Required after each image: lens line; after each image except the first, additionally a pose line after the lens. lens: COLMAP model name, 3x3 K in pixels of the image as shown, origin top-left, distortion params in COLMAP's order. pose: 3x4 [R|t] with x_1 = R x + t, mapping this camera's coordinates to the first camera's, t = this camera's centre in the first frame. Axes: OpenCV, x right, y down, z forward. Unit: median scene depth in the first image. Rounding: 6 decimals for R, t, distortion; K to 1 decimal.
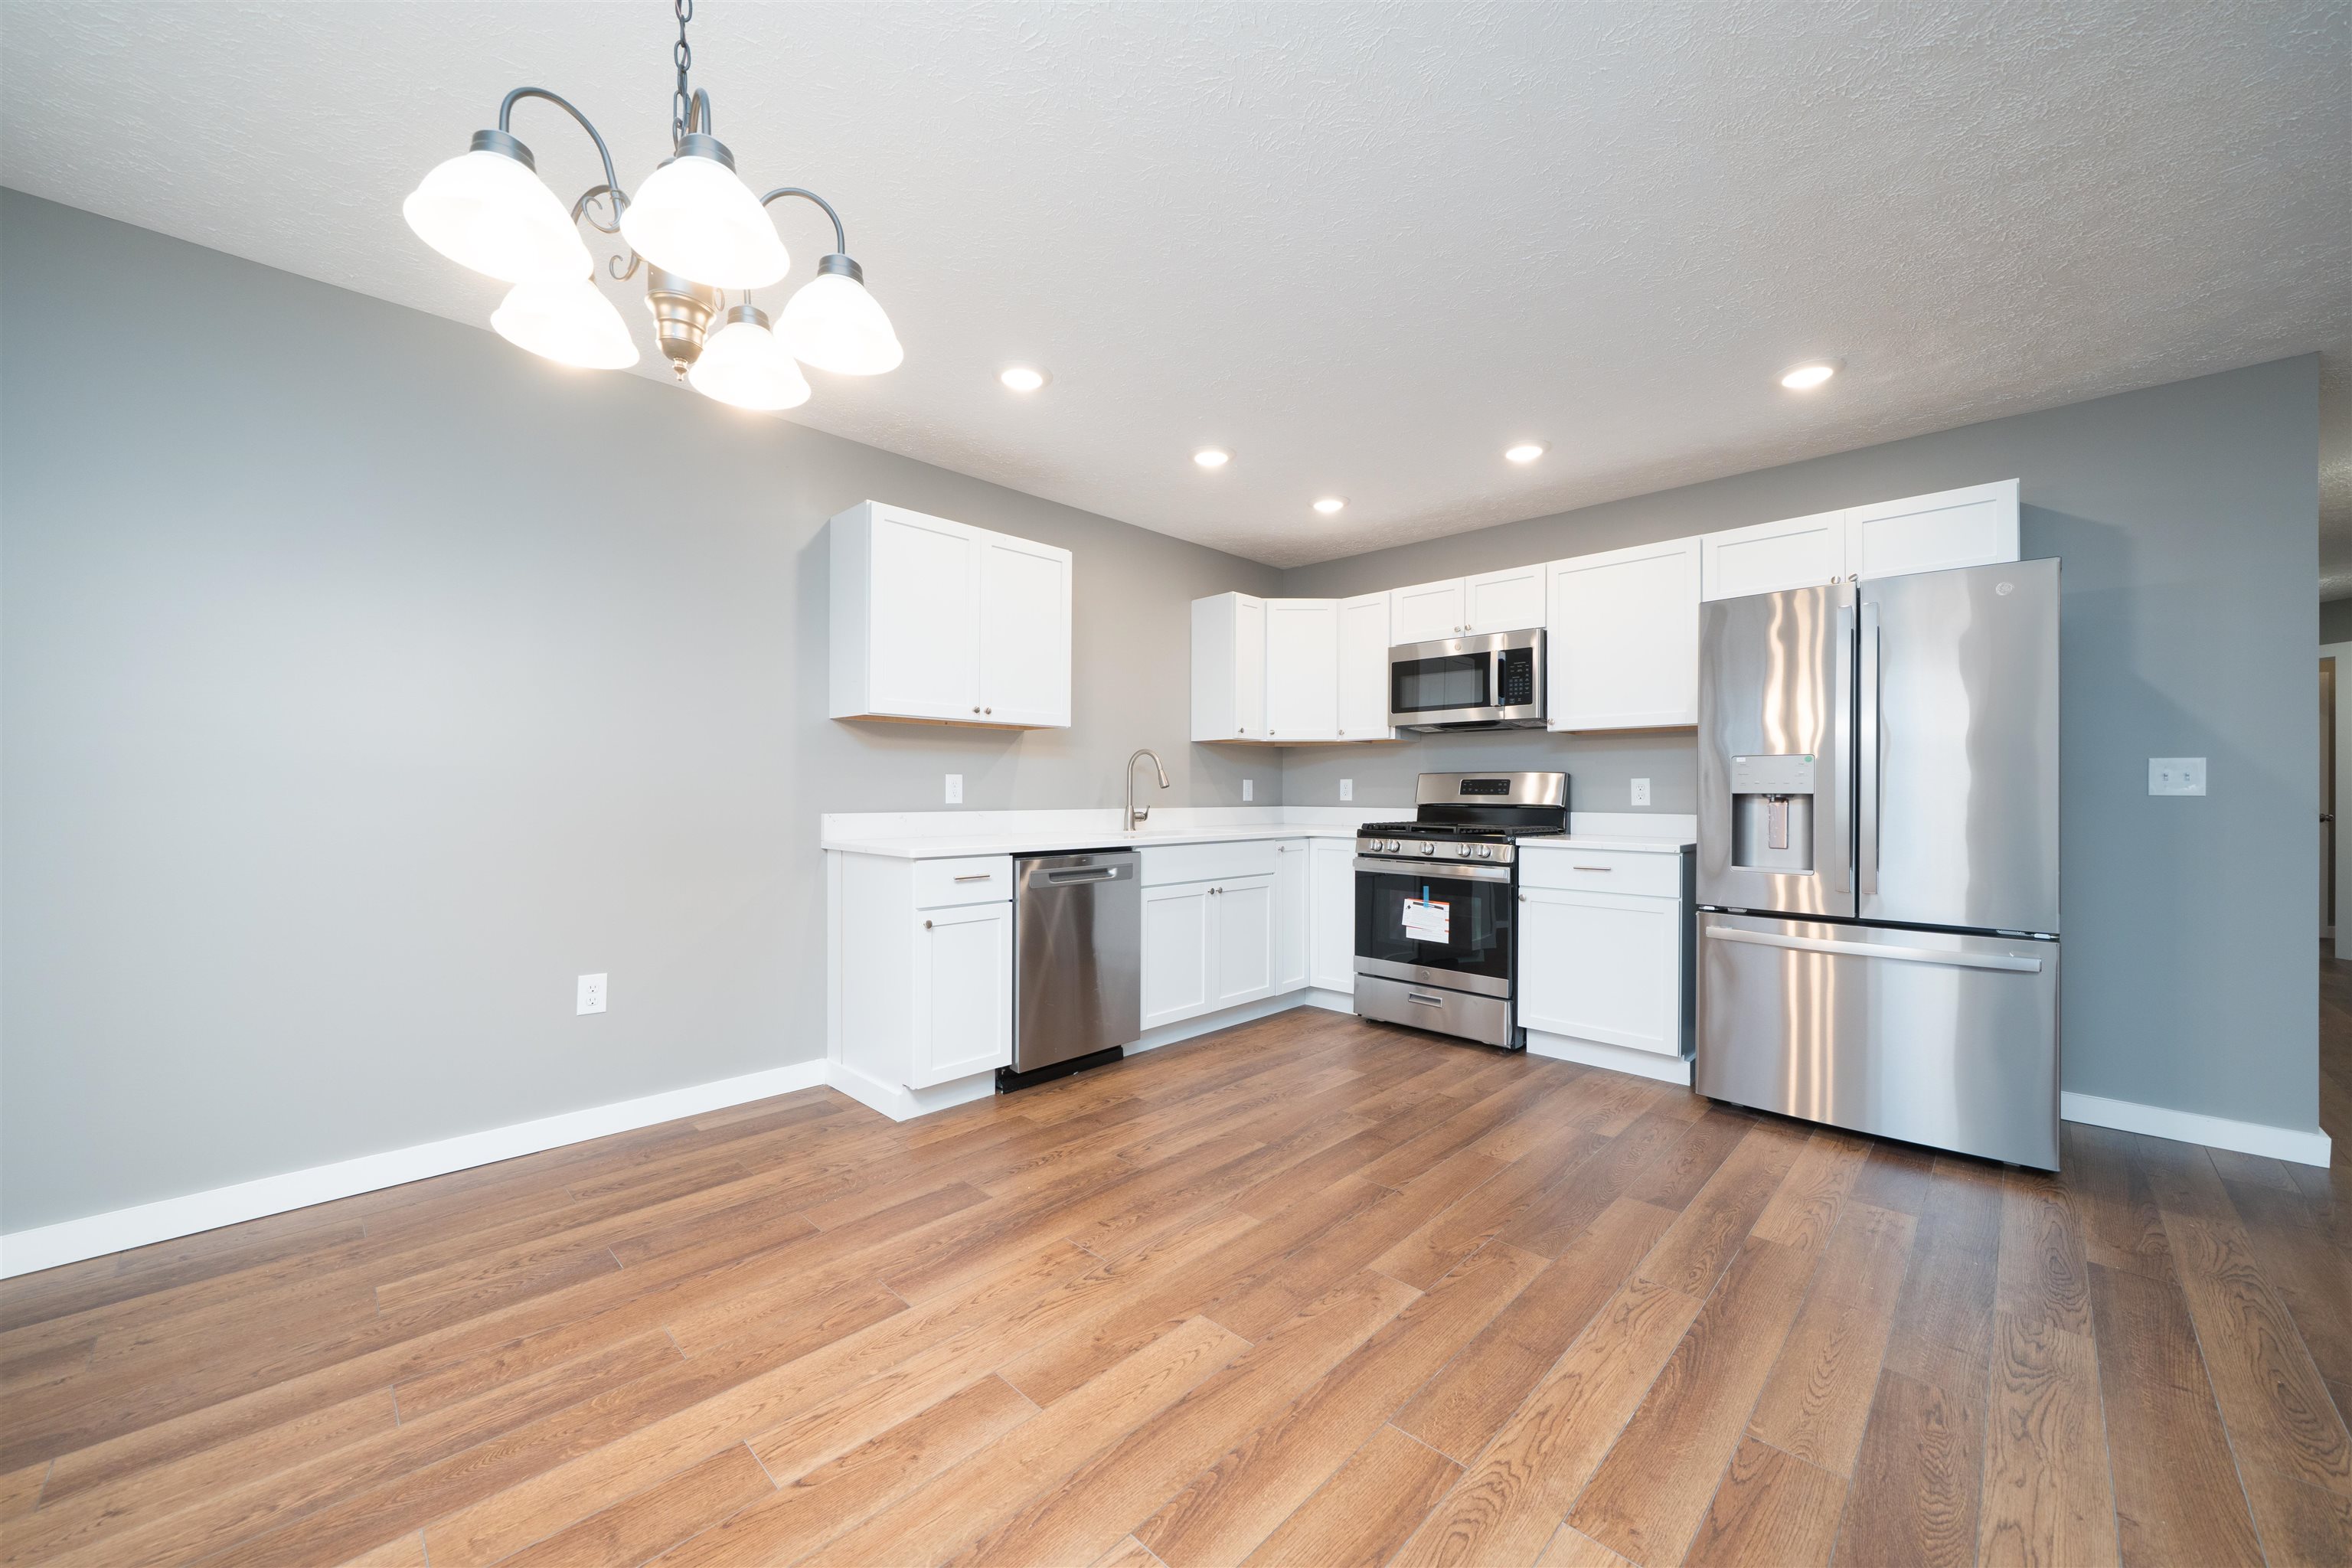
lens RADIAL K [[877.4, 0, 1158.1], [0, 877.4, 790.7], [0, 0, 1]] dist [-0.006879, 0.000023]
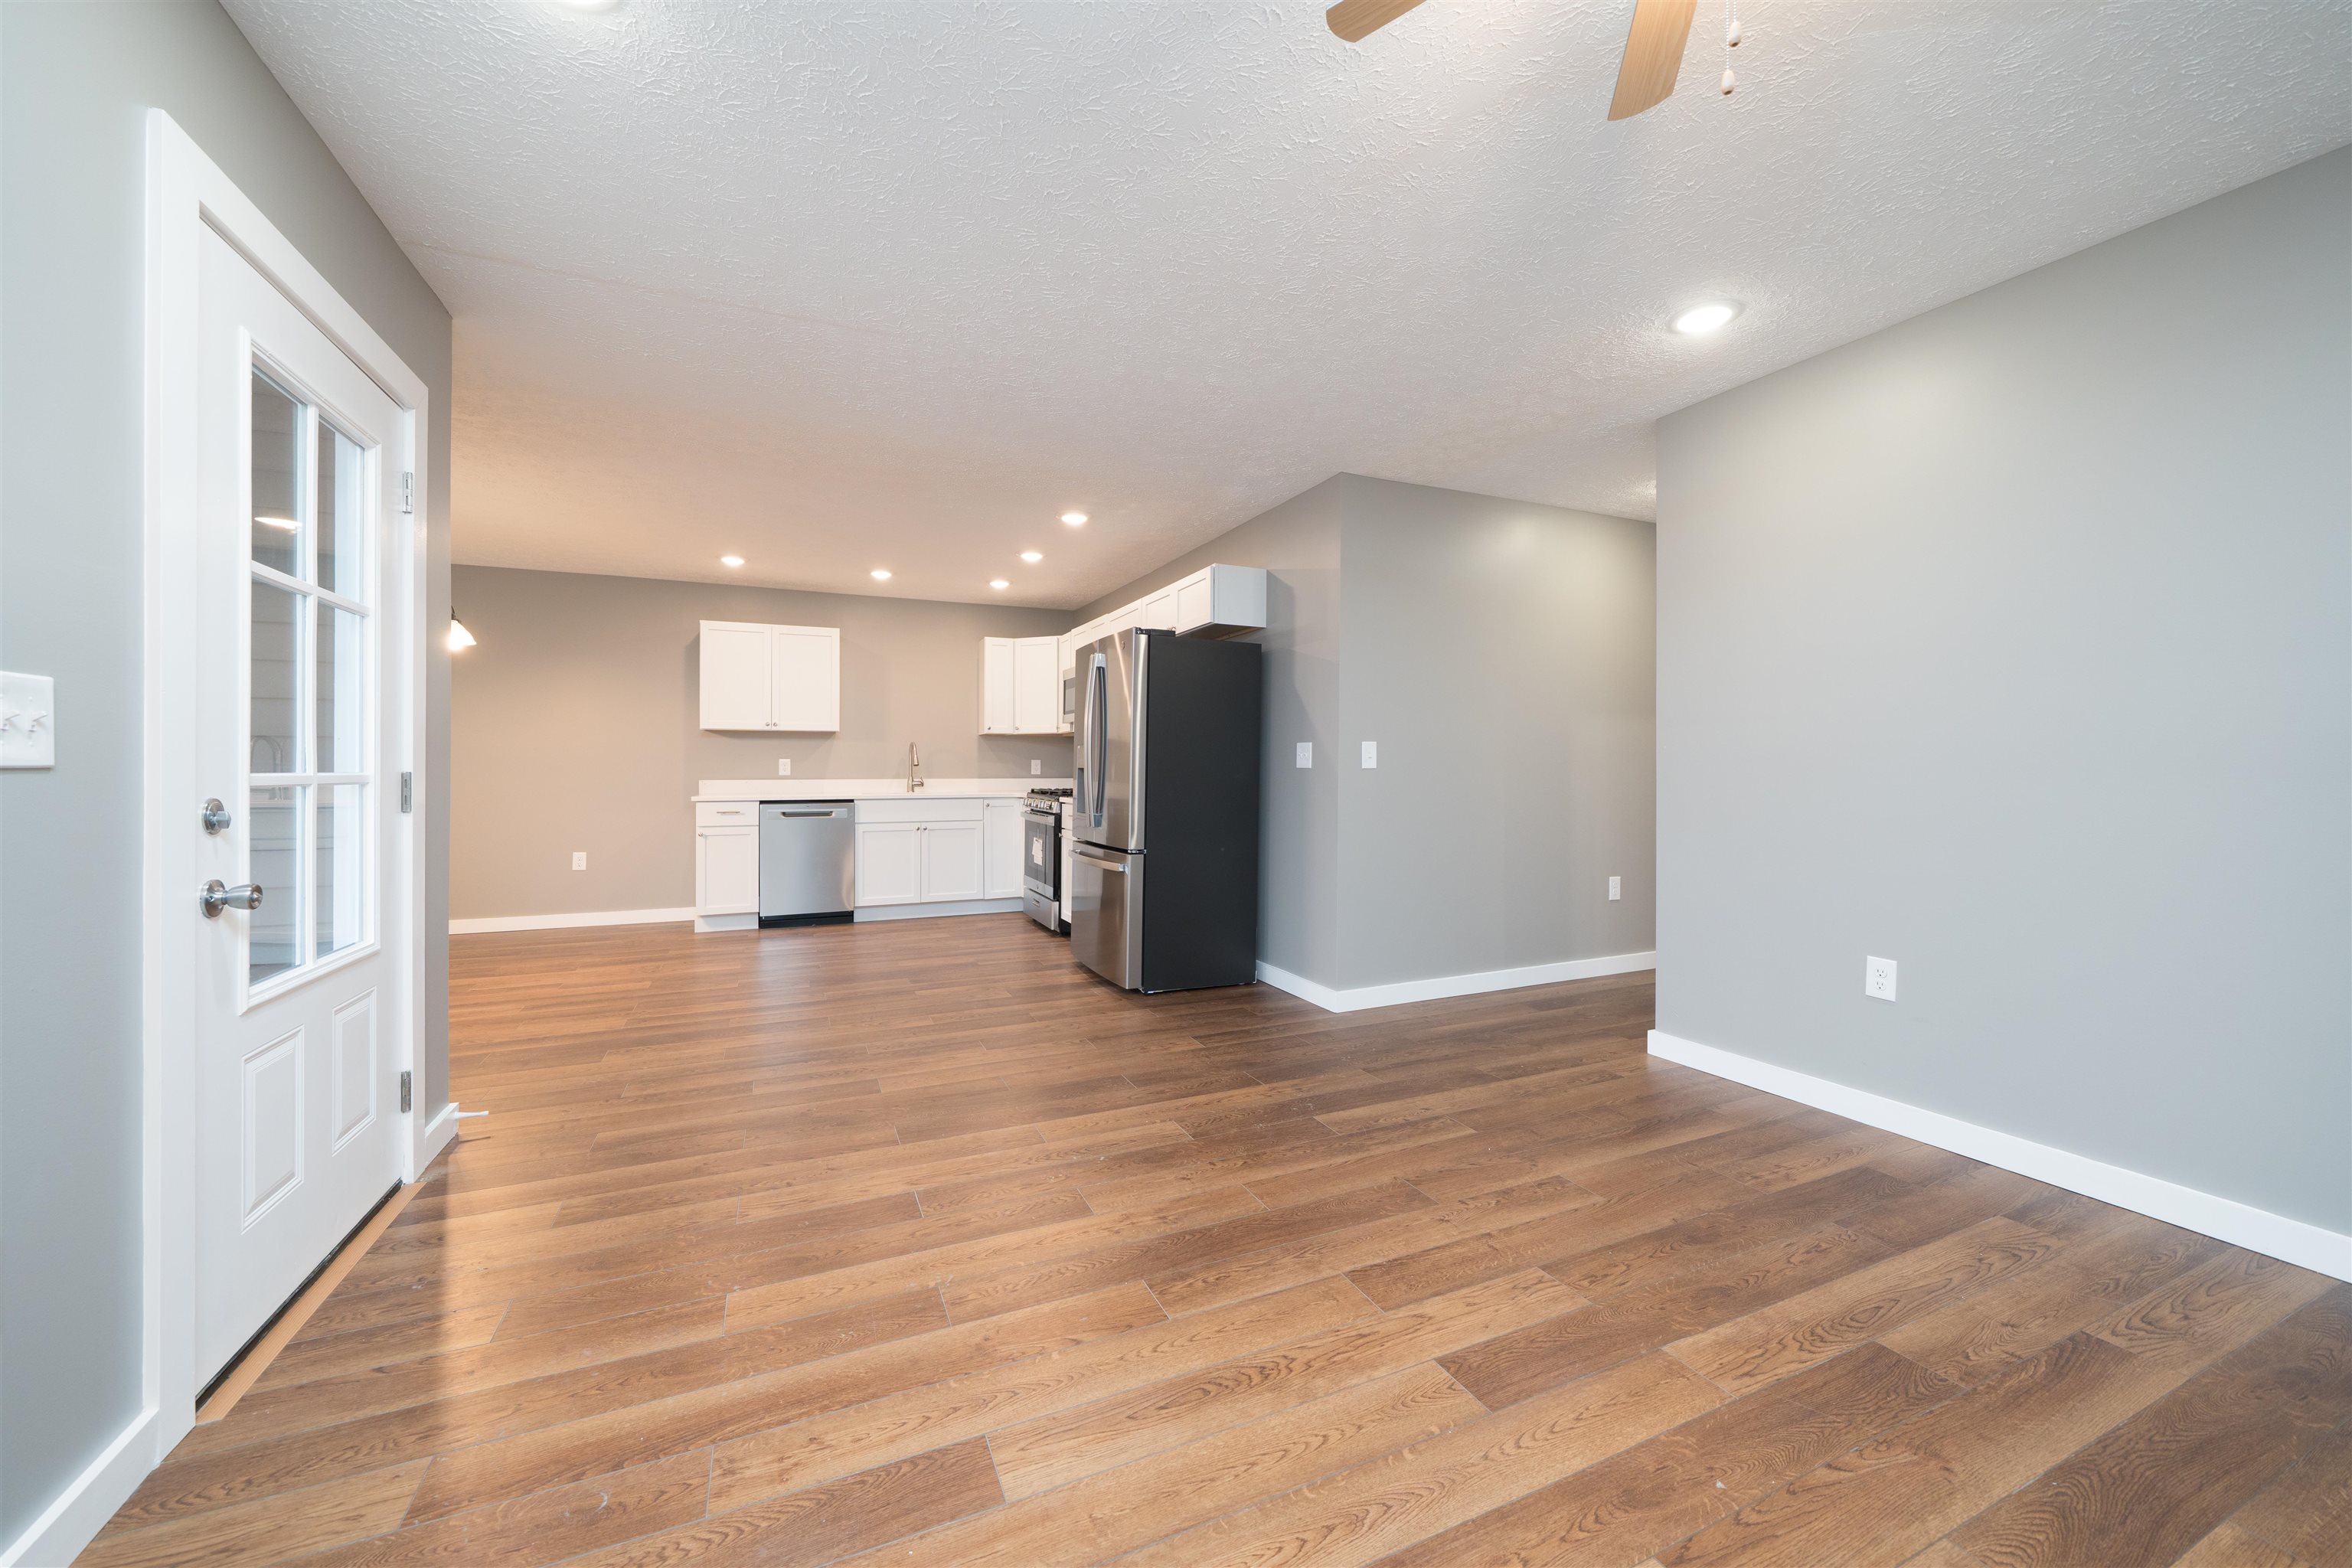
lens RADIAL K [[877.3, 0, 1154.9], [0, 877.3, 764.3], [0, 0, 1]] dist [-0.006889, -0.000257]
pose [[0.929075, -0.003242, -0.369878, 1.484462], [0.001820, 0.999990, -0.004192, 0.002105], [0.369888, 0.003222, 0.929071, -0.499236]]
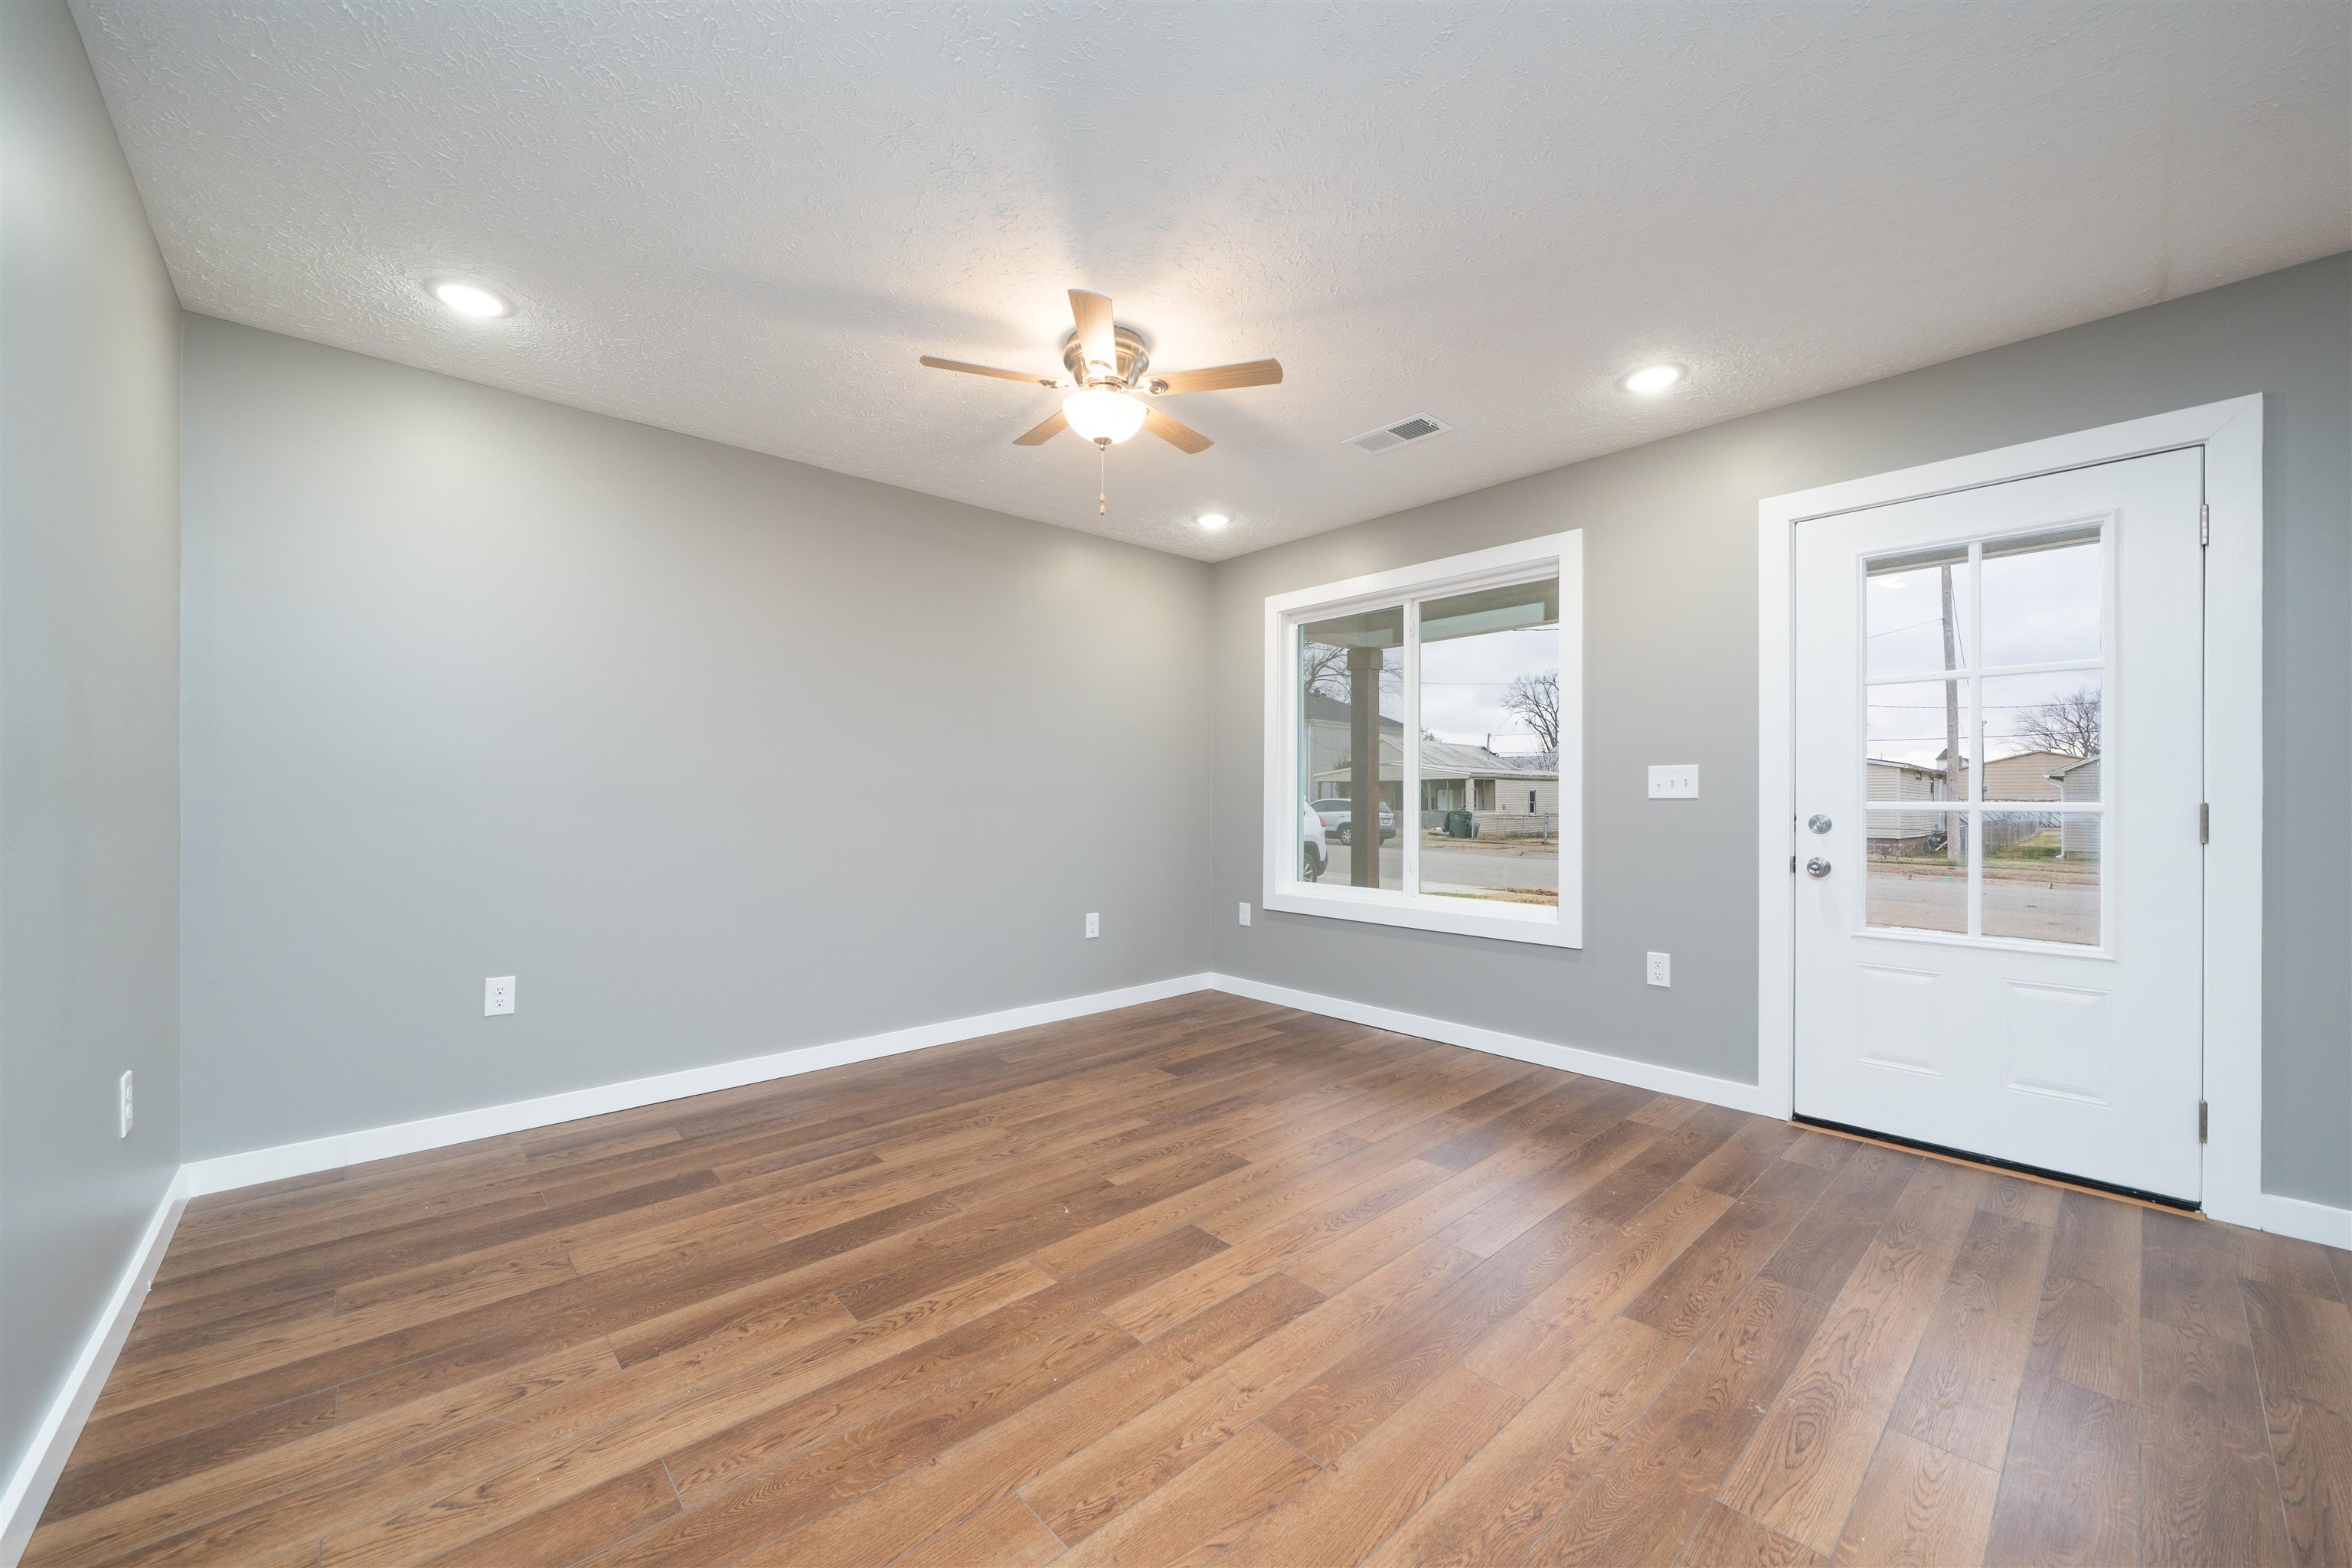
lens RADIAL K [[877.4, 0, 1158.1], [0, 877.4, 790.7], [0, 0, 1]] dist [-0.006879, 0.000023]
pose [[-0.998232, -0.003356, 0.059345, 1.461197], [-0.003970, 0.999940, -0.010228, 0.006168], [-0.059308, -0.010446, -0.998185, 0.895580]]
